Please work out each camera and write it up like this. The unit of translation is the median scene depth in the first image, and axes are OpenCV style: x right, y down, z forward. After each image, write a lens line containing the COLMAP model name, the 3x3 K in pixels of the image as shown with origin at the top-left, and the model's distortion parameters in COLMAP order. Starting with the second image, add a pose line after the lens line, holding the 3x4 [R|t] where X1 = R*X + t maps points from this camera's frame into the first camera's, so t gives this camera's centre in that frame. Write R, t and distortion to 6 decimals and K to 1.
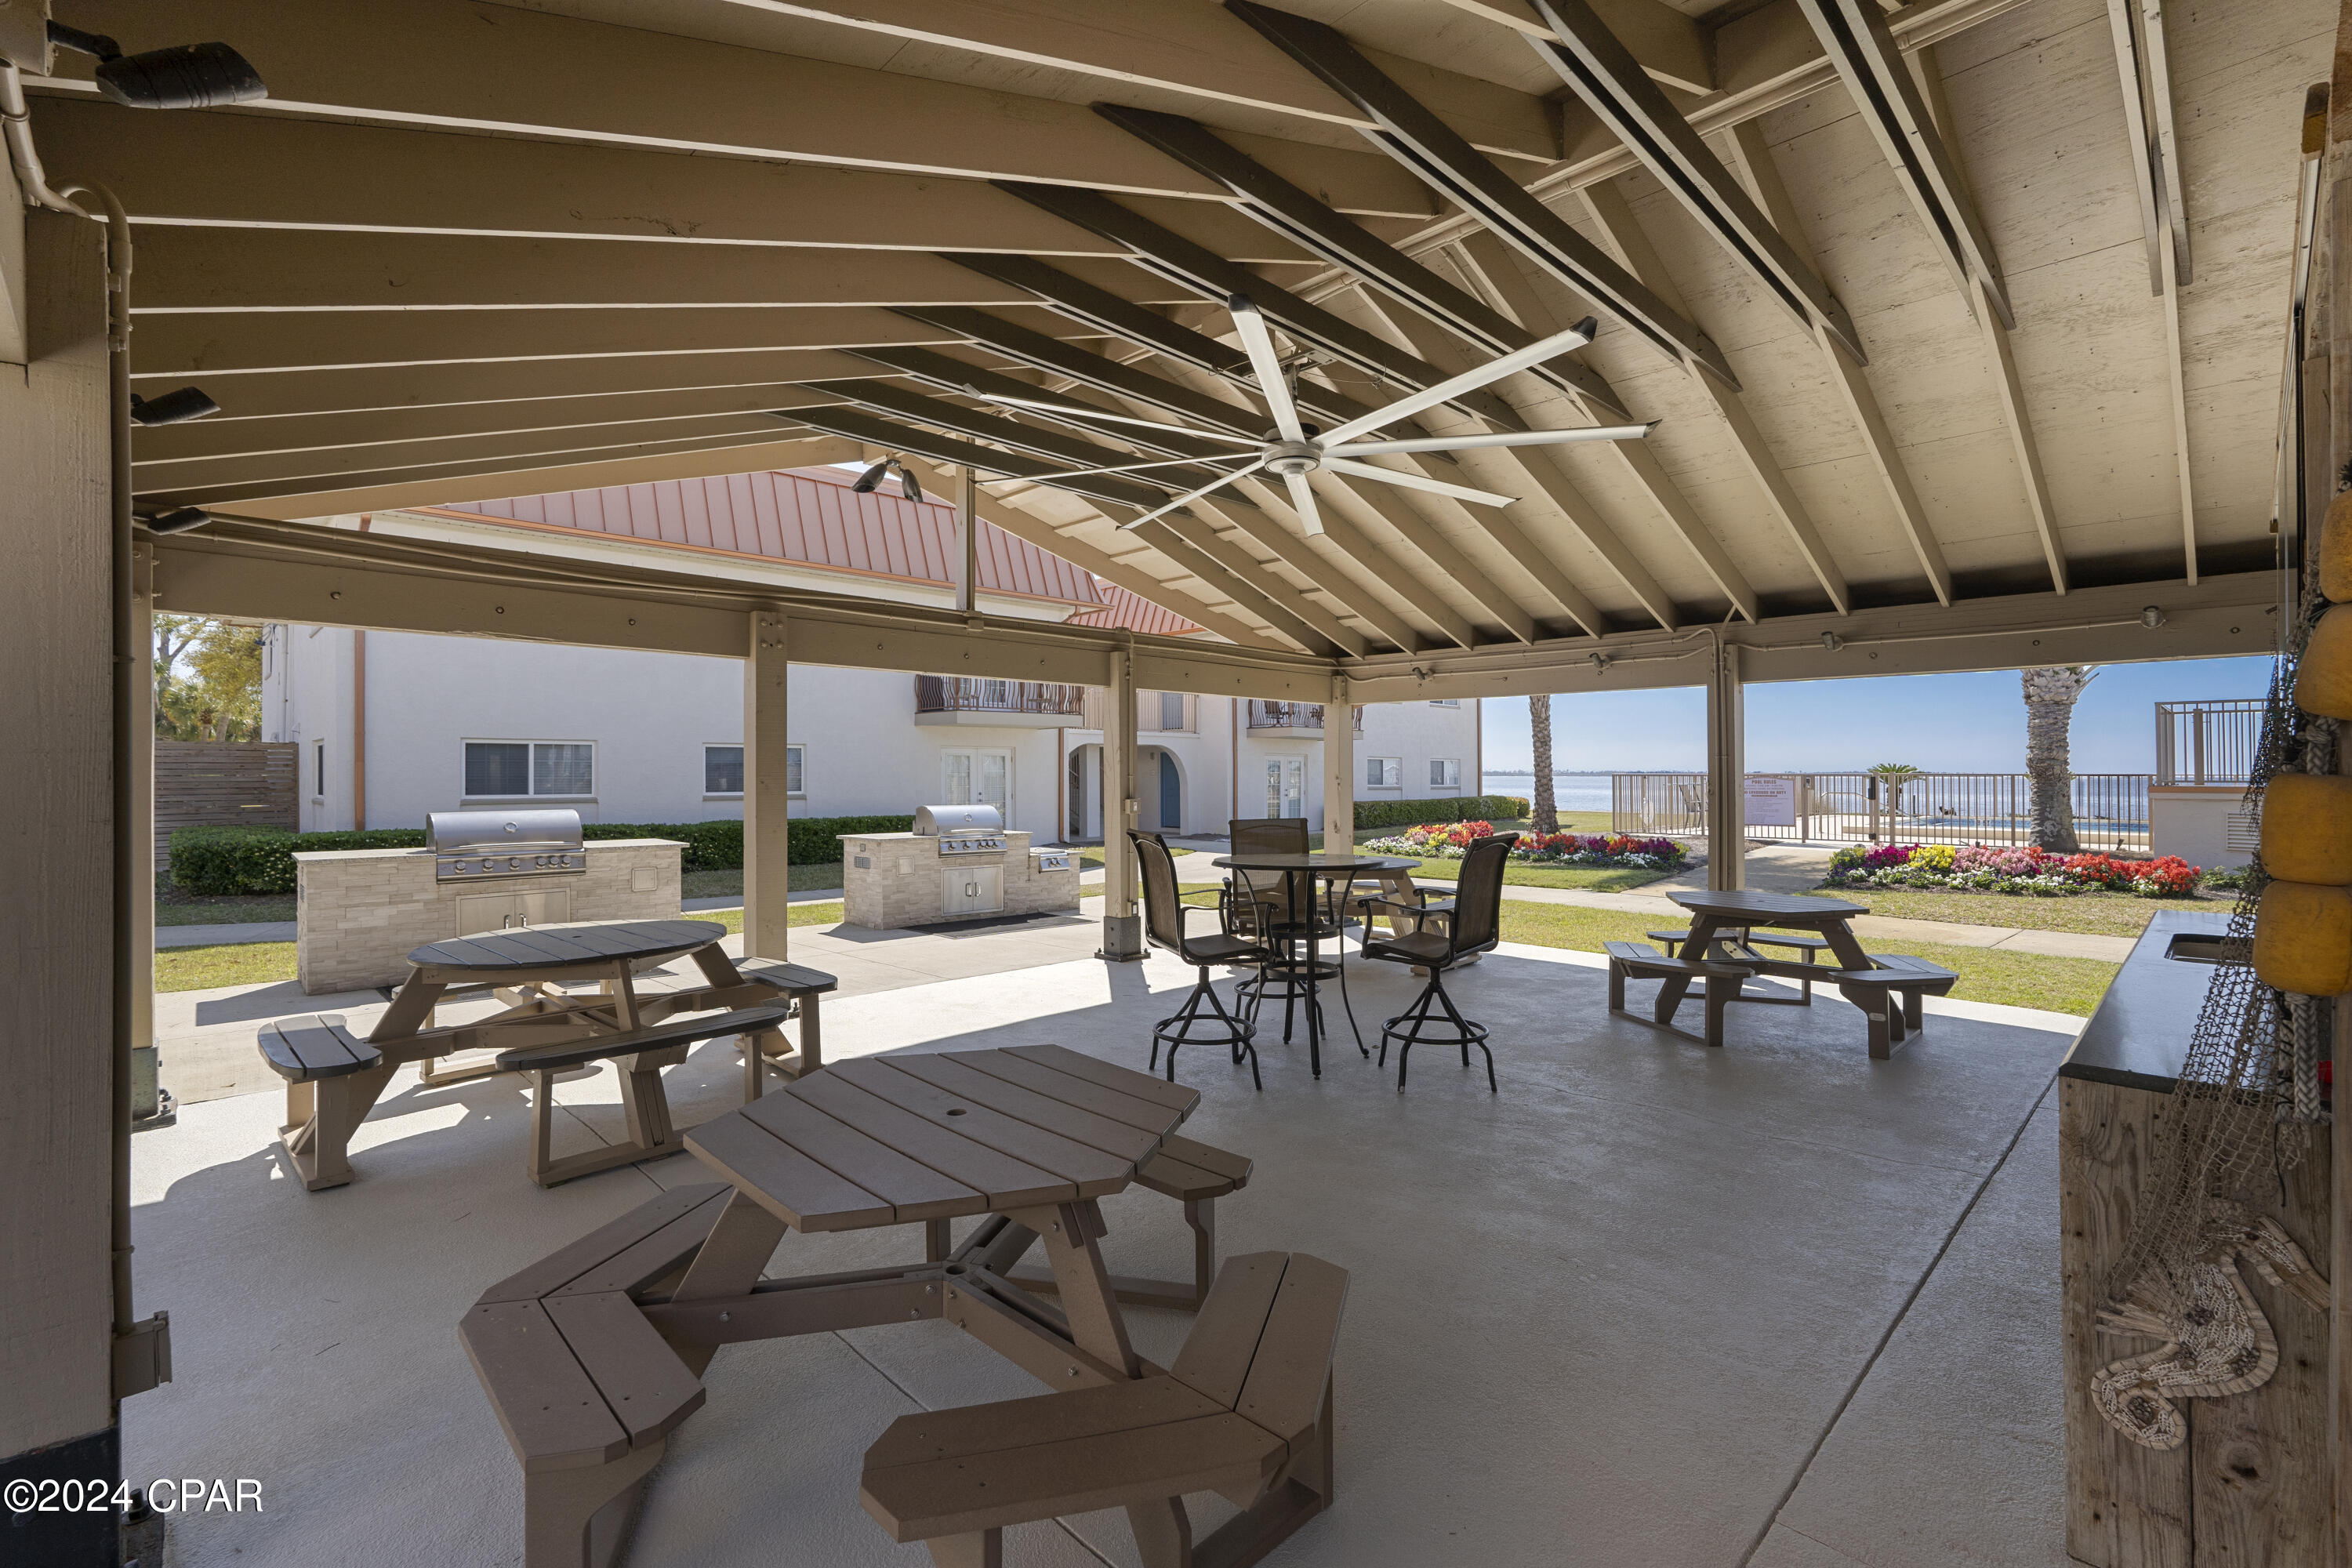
lens RADIAL K [[1045.5, 0, 1180.4], [0, 1045.5, 777.8], [0, 0, 1]] dist [-0.002990, -0.001157]
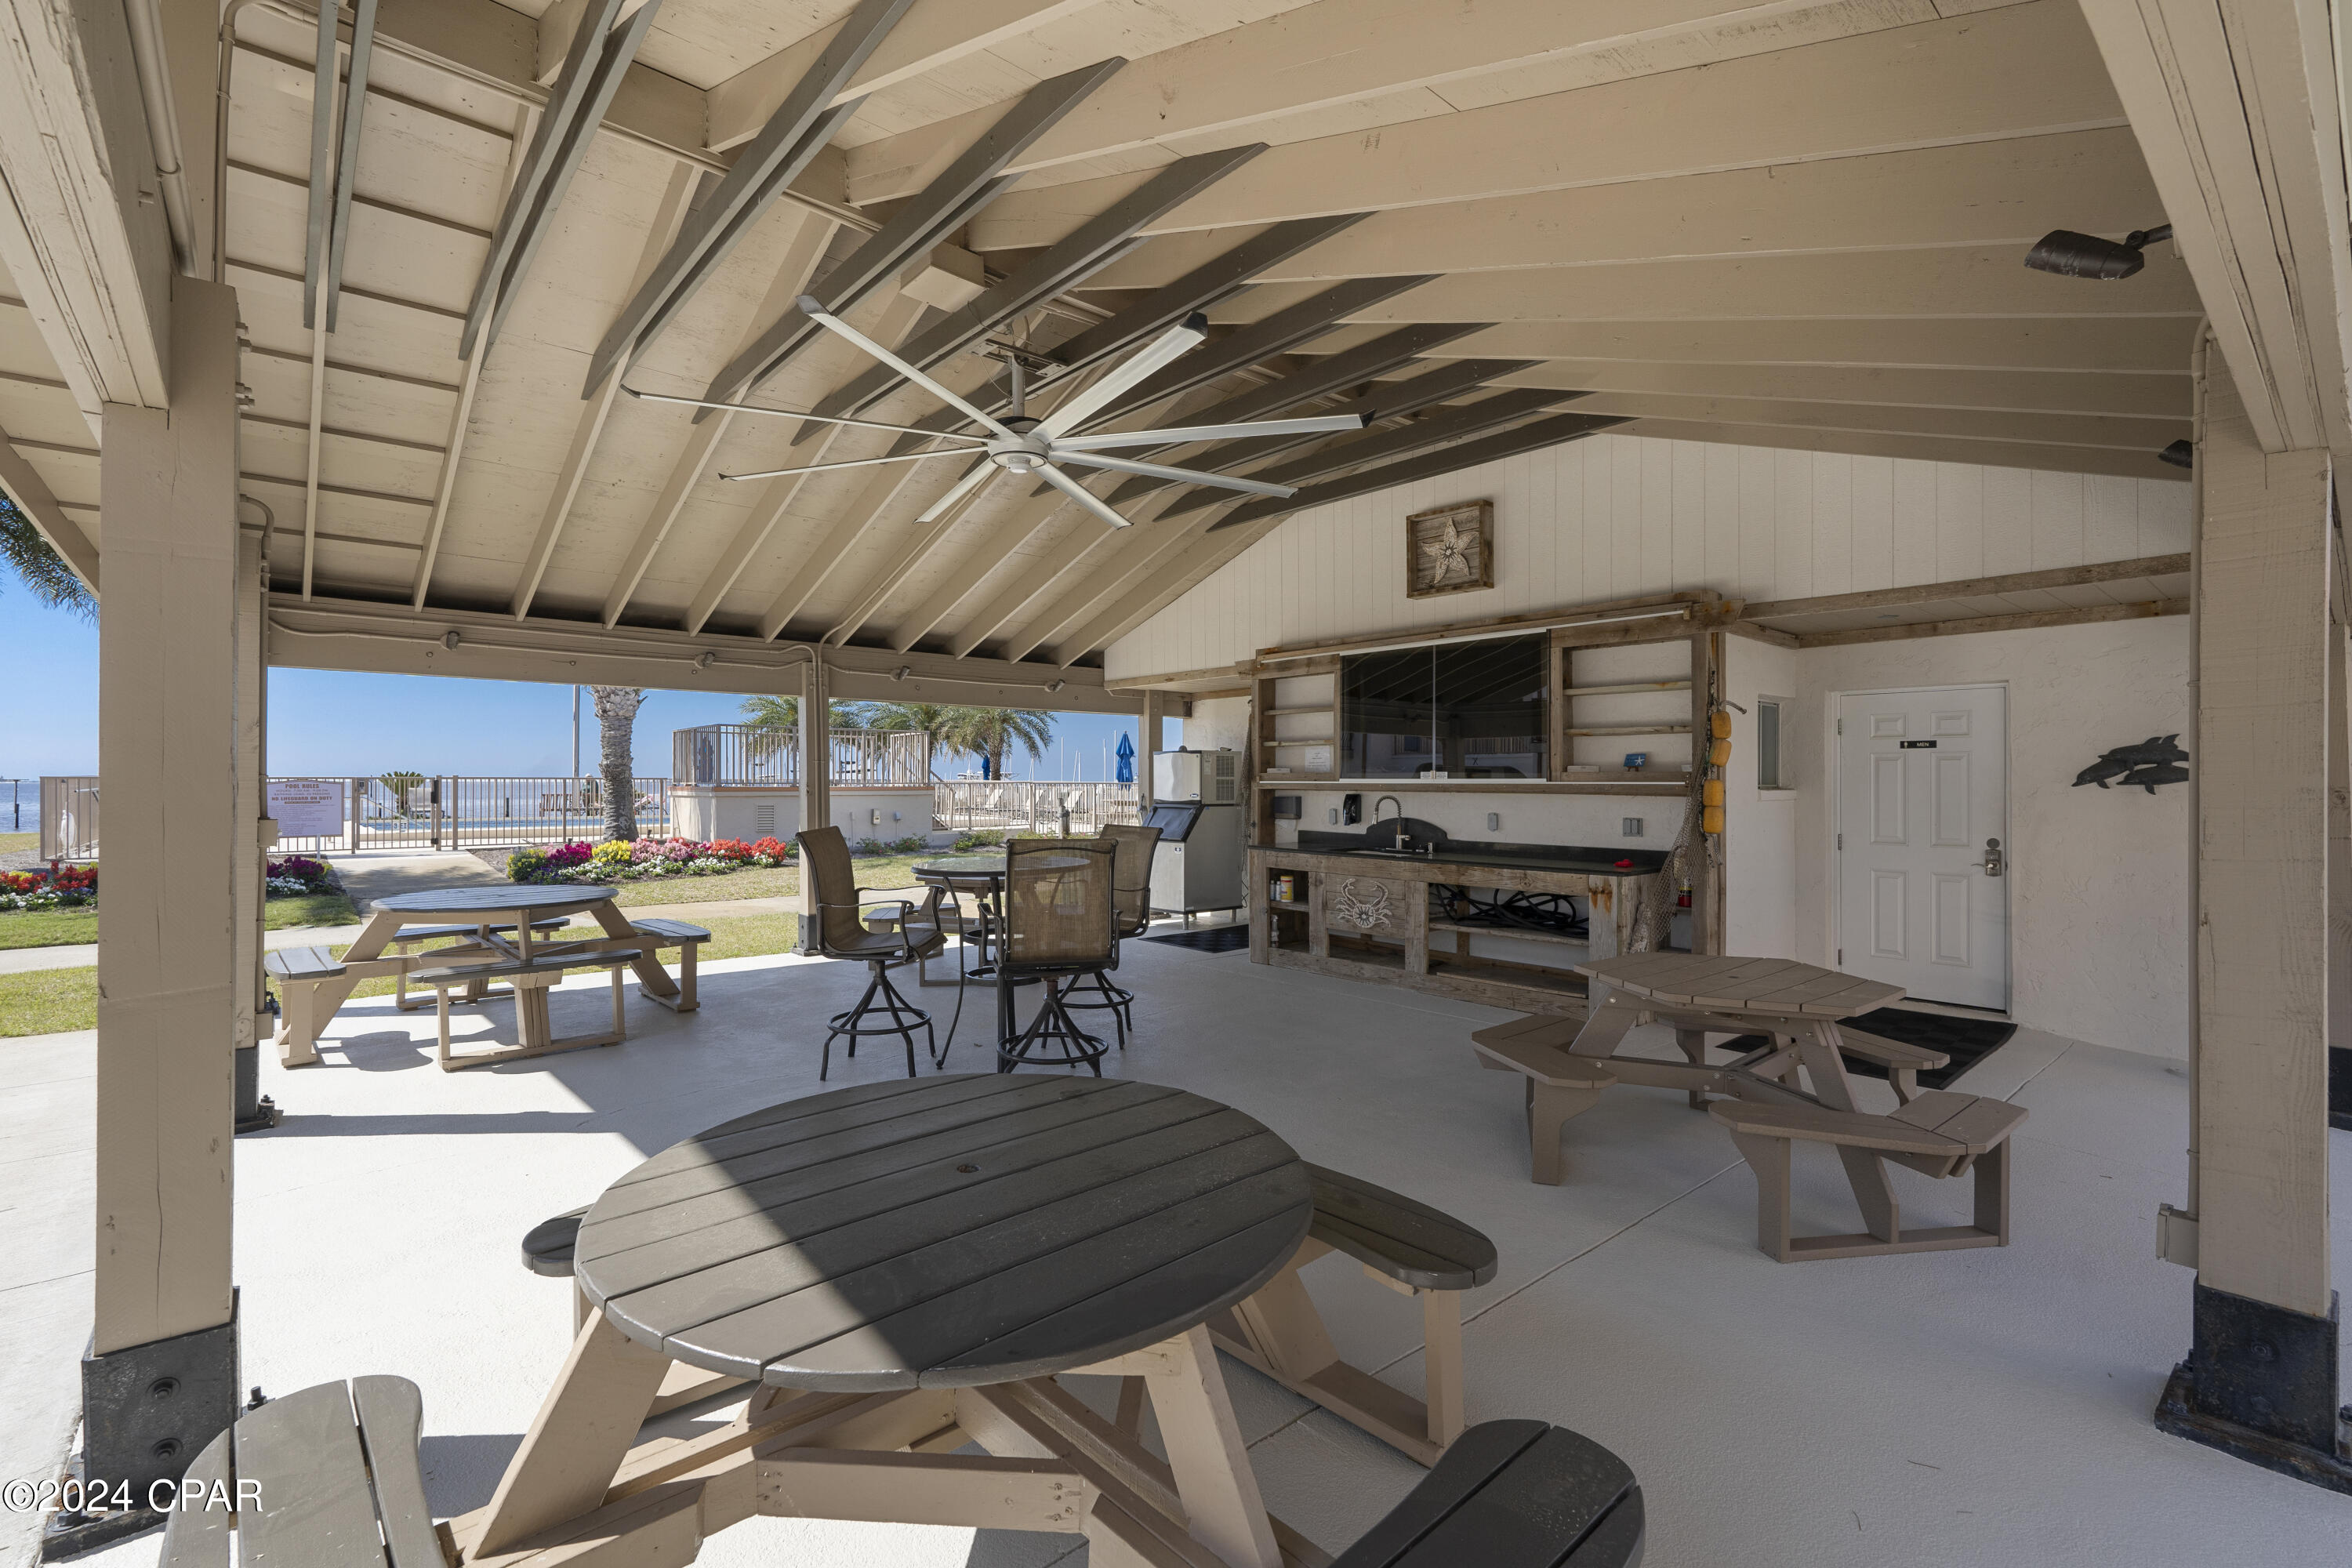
lens RADIAL K [[1045.5, 0, 1179.2], [0, 1045.5, 781.7], [0, 0, 1]] dist [-0.002990, -0.001157]
pose [[0.059778, 0.004375, 0.998202, -0.349755], [0.000935, 0.999990, -0.004439, 0.006310], [-0.998211, 0.001198, 0.059773, 0.303357]]
